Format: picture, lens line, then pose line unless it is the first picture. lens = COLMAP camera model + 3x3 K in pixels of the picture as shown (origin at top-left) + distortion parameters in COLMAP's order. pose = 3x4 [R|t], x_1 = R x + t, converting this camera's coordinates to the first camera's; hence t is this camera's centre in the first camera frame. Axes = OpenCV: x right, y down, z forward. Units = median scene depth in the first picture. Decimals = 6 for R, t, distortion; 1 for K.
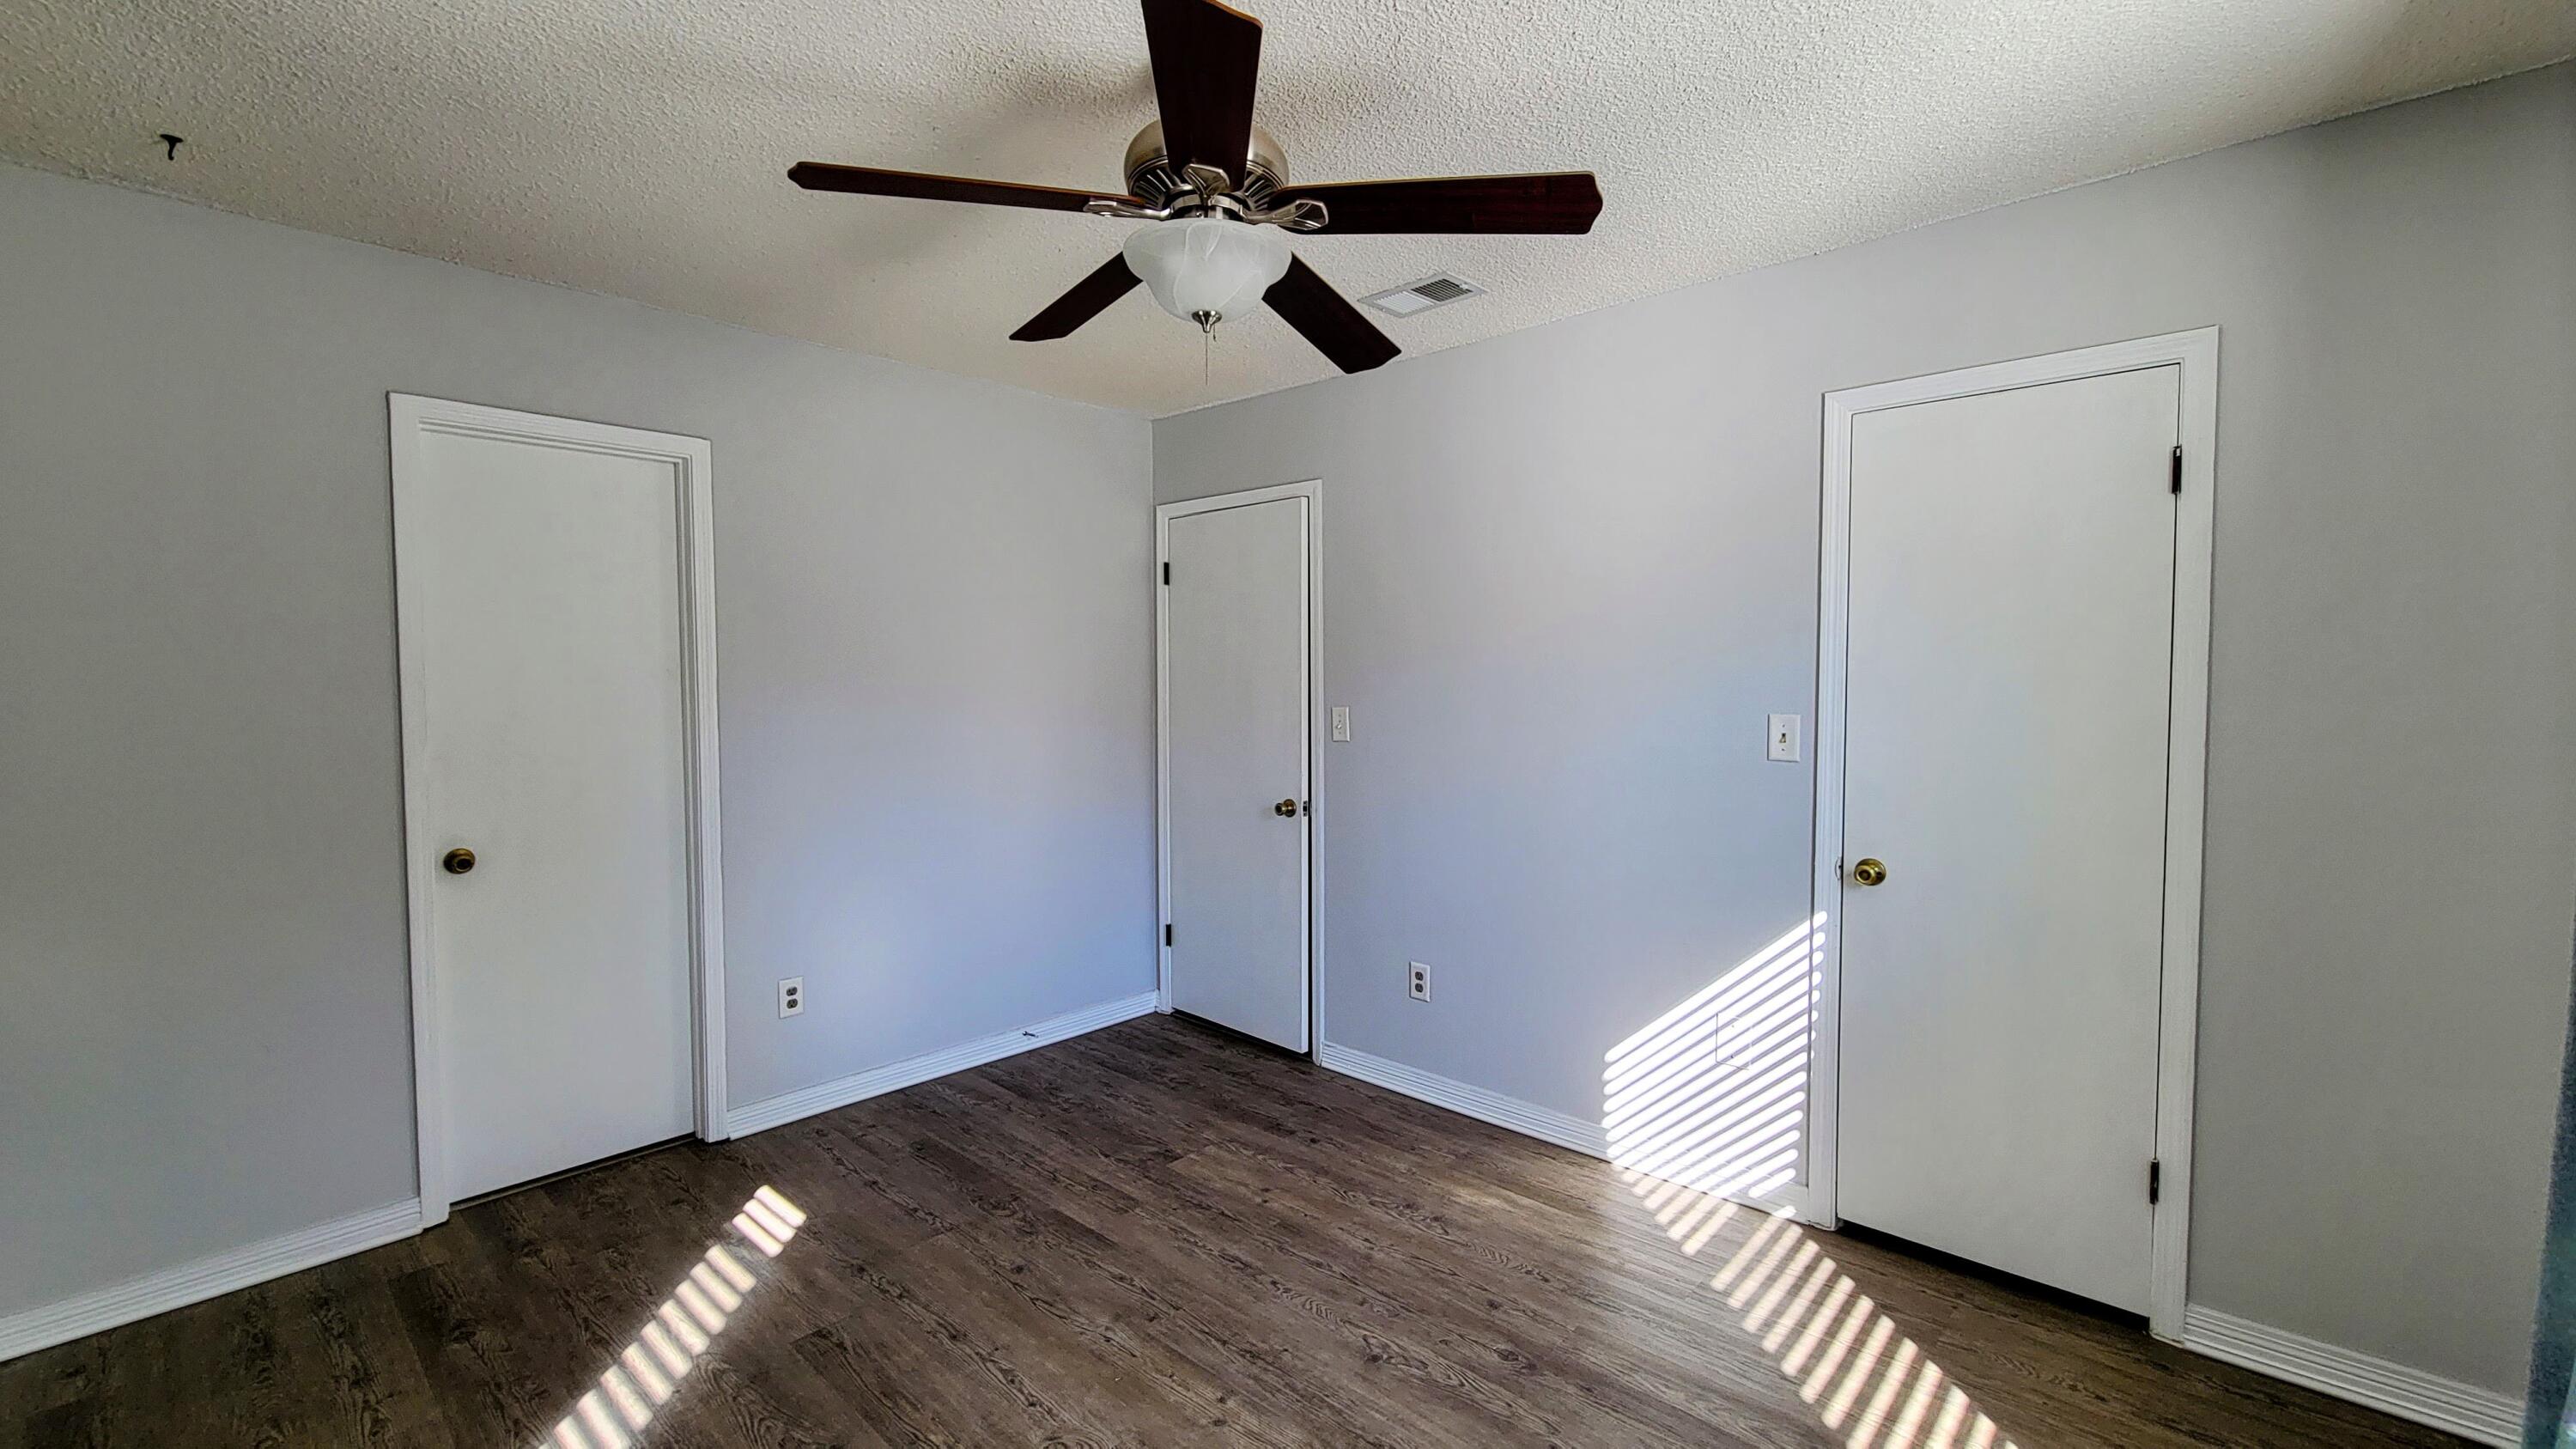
lens RADIAL K [[1050.7, 0, 1281.2], [0, 1050.7, 709.6], [0, 0, 1]] dist [0.001231, -0.001625]
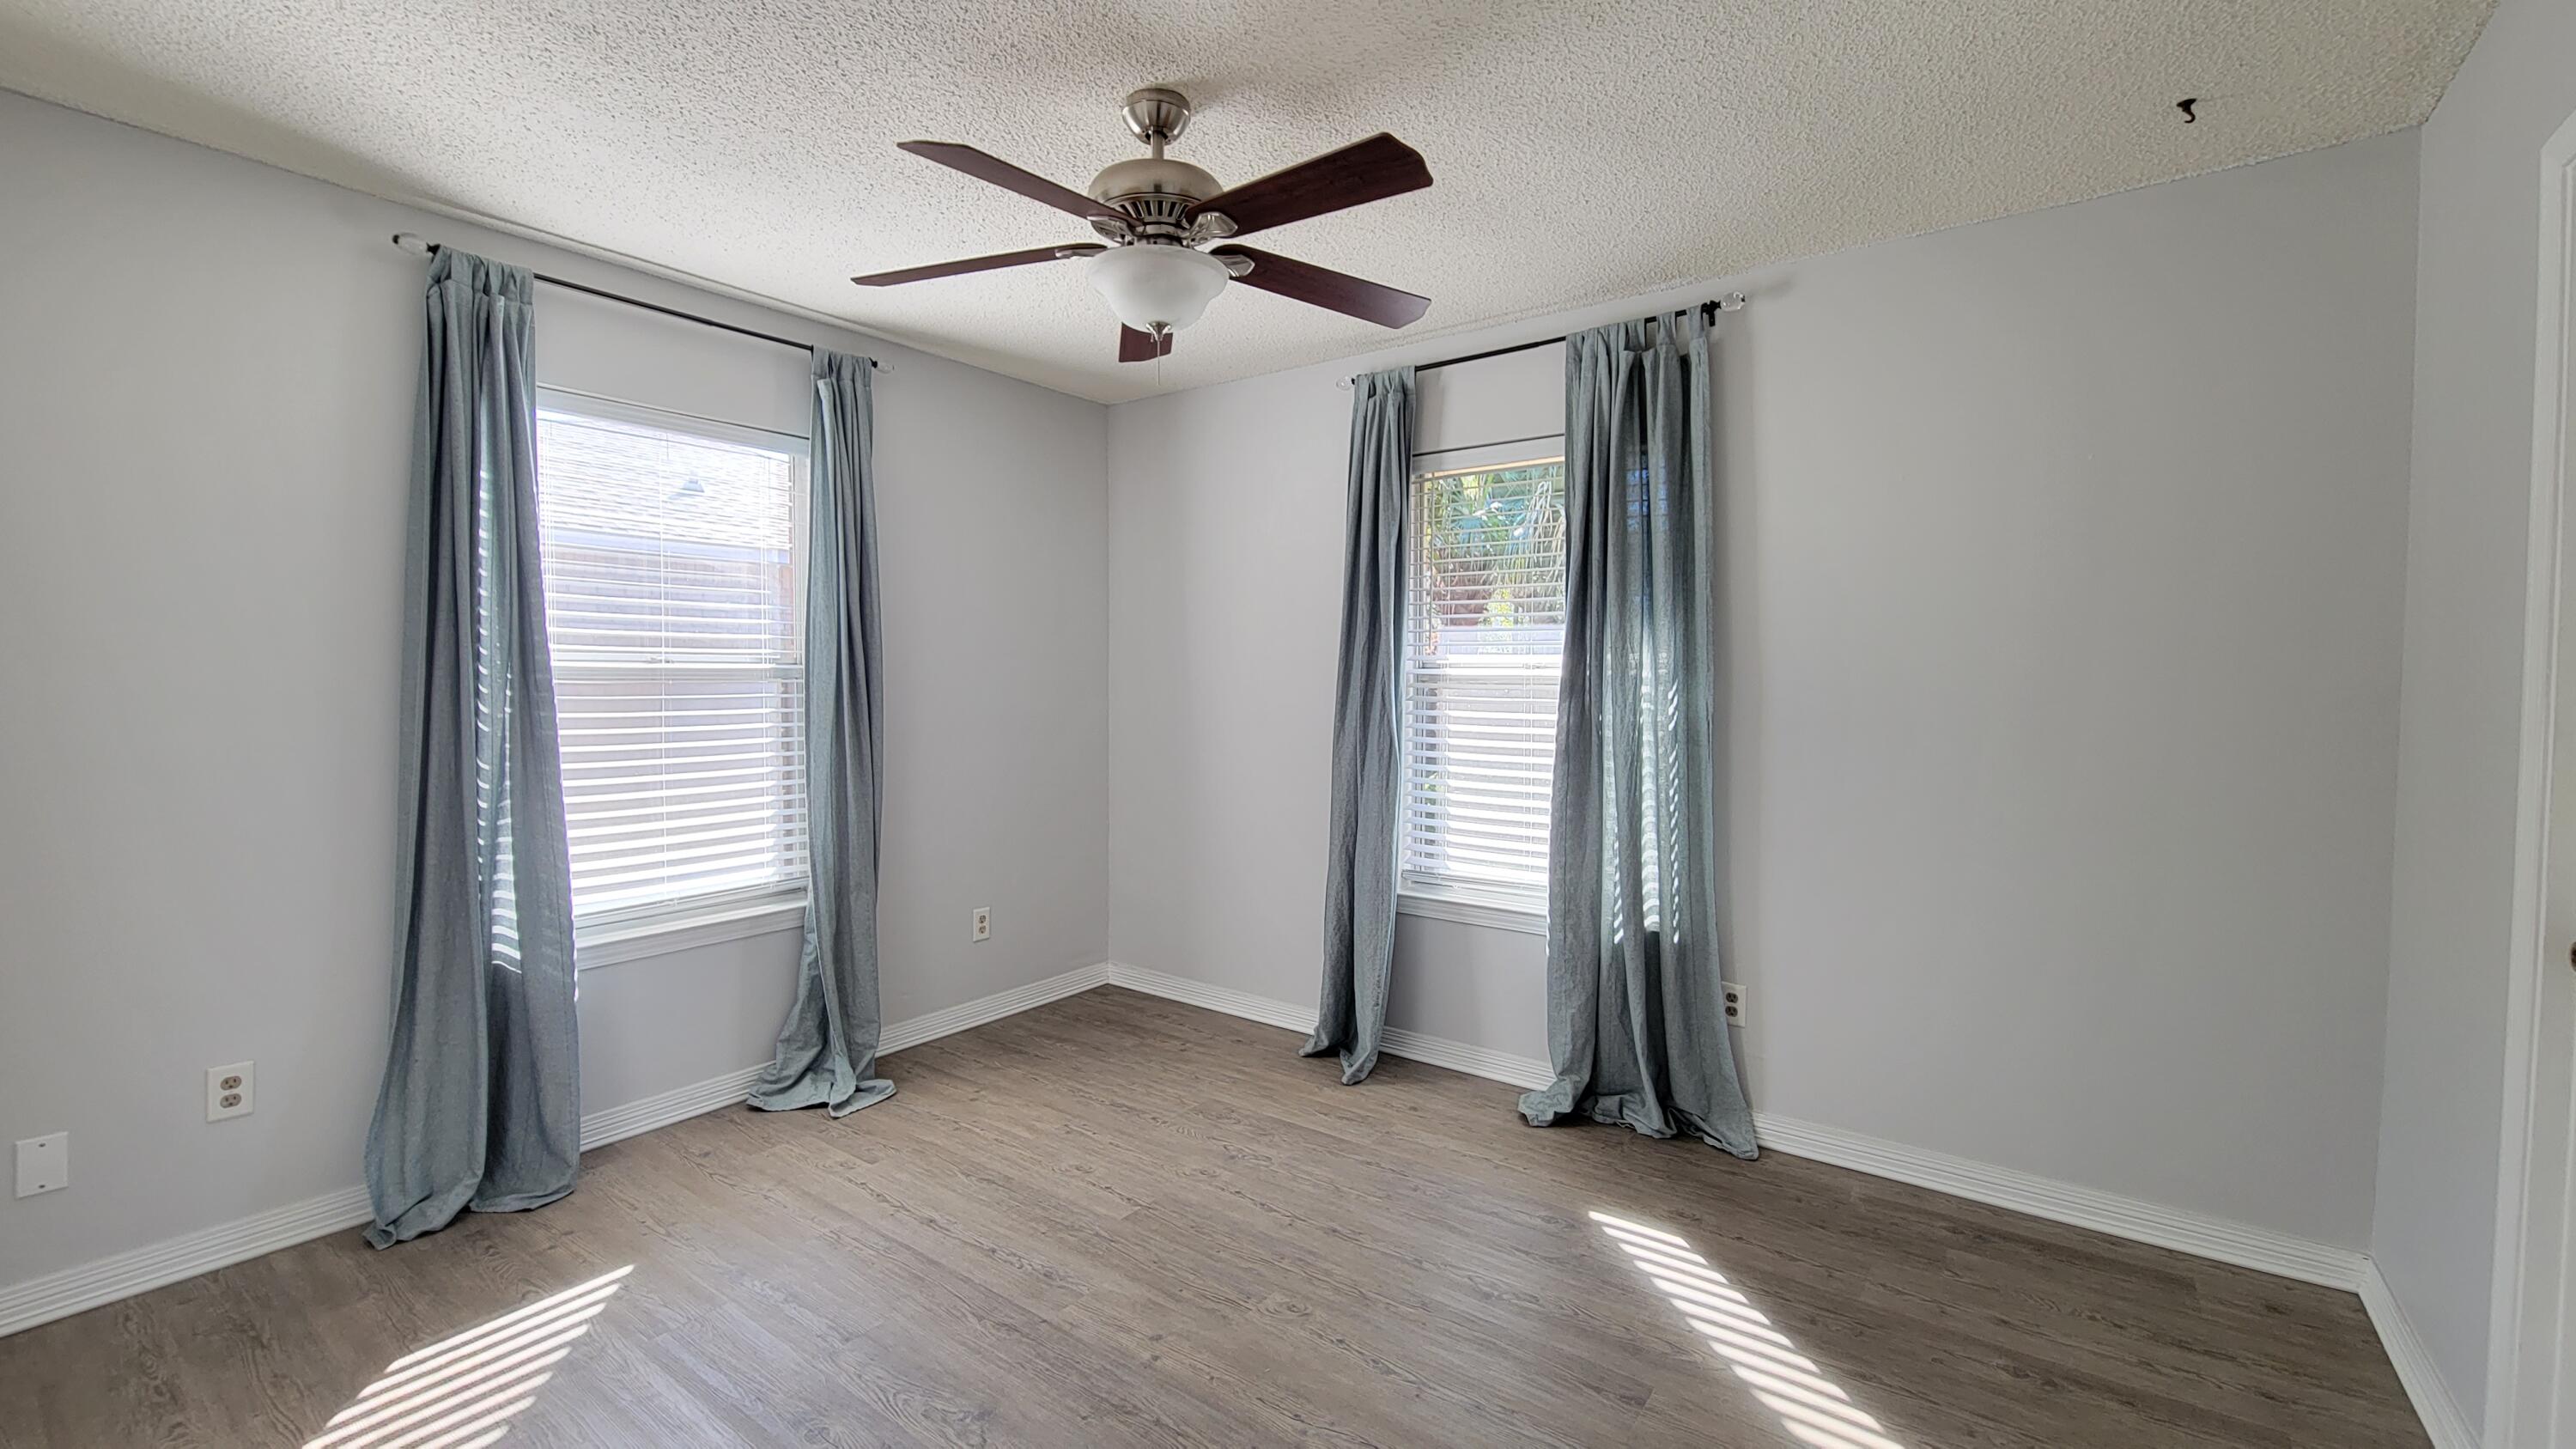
lens RADIAL K [[1050.7, 0, 1281.9], [0, 1050.7, 719.0], [0, 0, 1]] dist [0.001231, -0.001625]
pose [[-0.993815, 0.005633, -0.110902, -0.062113], [-0.001744, 0.997798, 0.066310, -0.012897], [0.111032, 0.066093, -0.991617, 1.778670]]
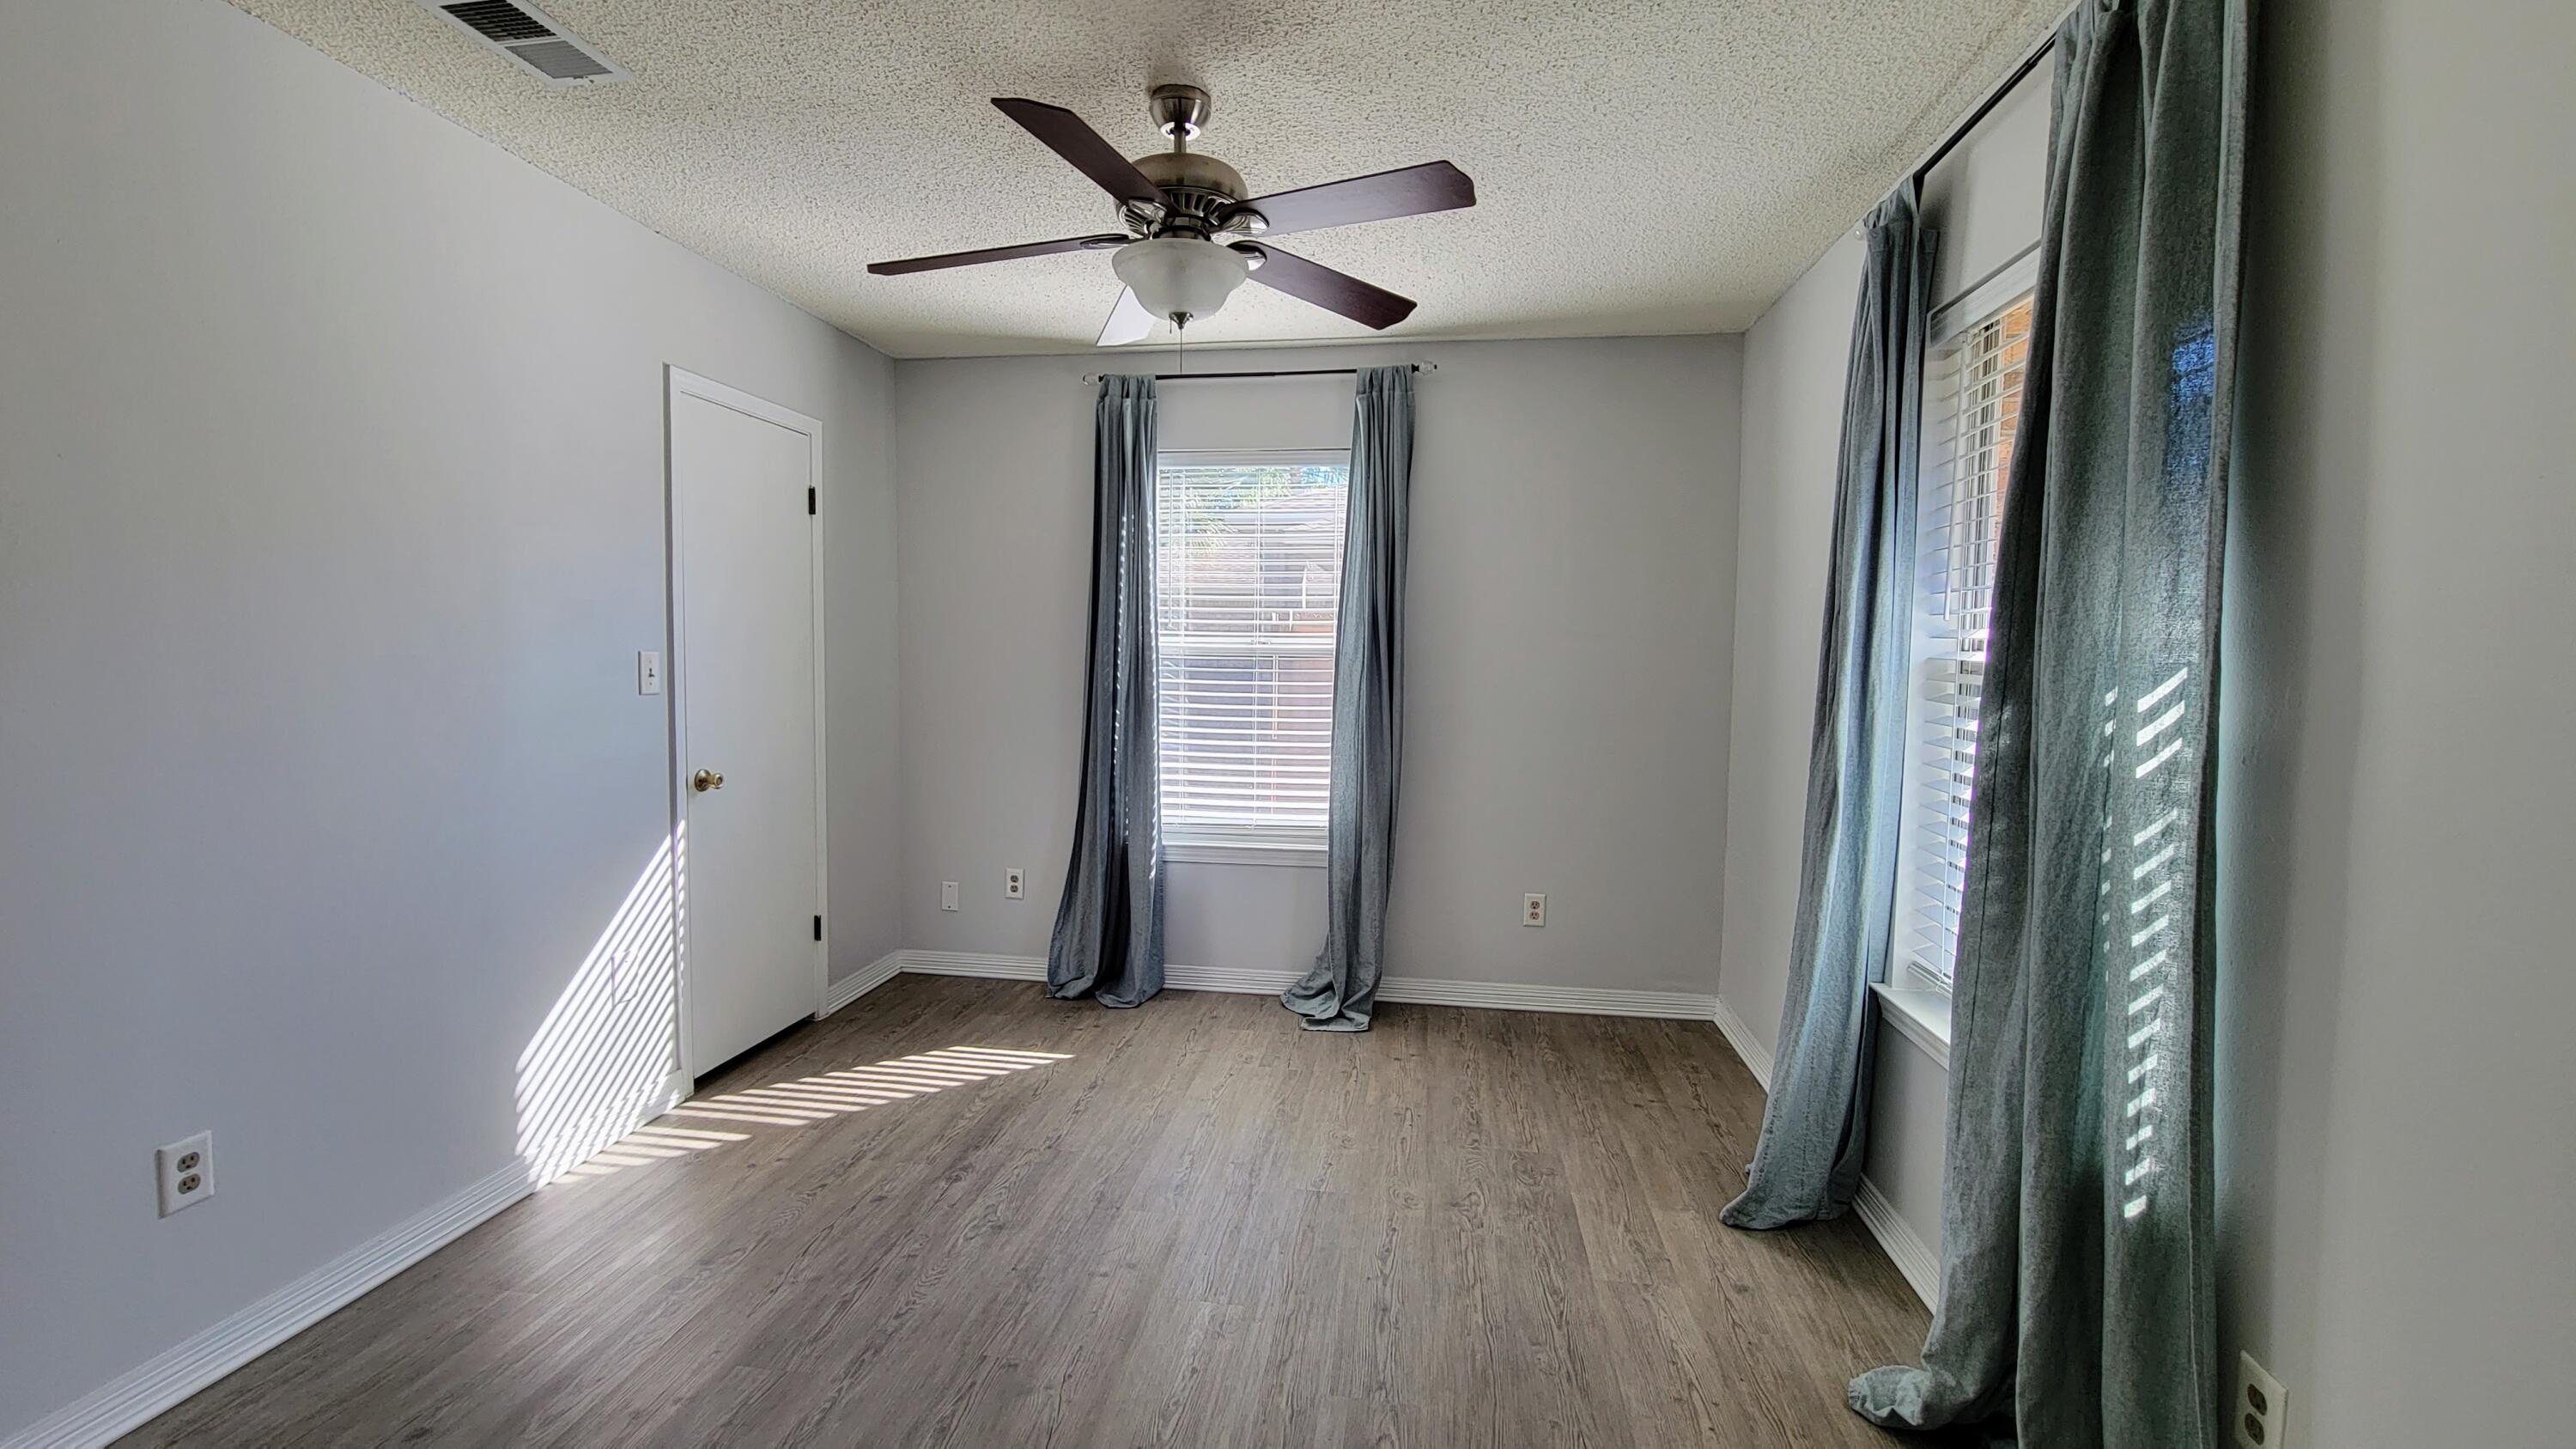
lens RADIAL K [[1050.7, 0, 1283.7], [0, 1050.7, 720.3], [0, 0, 1]] dist [0.001231, -0.001625]
pose [[-0.570011, -0.058510, 0.819551, -0.931595], [0.009770, 0.996908, 0.077967, -0.003471], [-0.821579, 0.052450, -0.567677, 1.301188]]
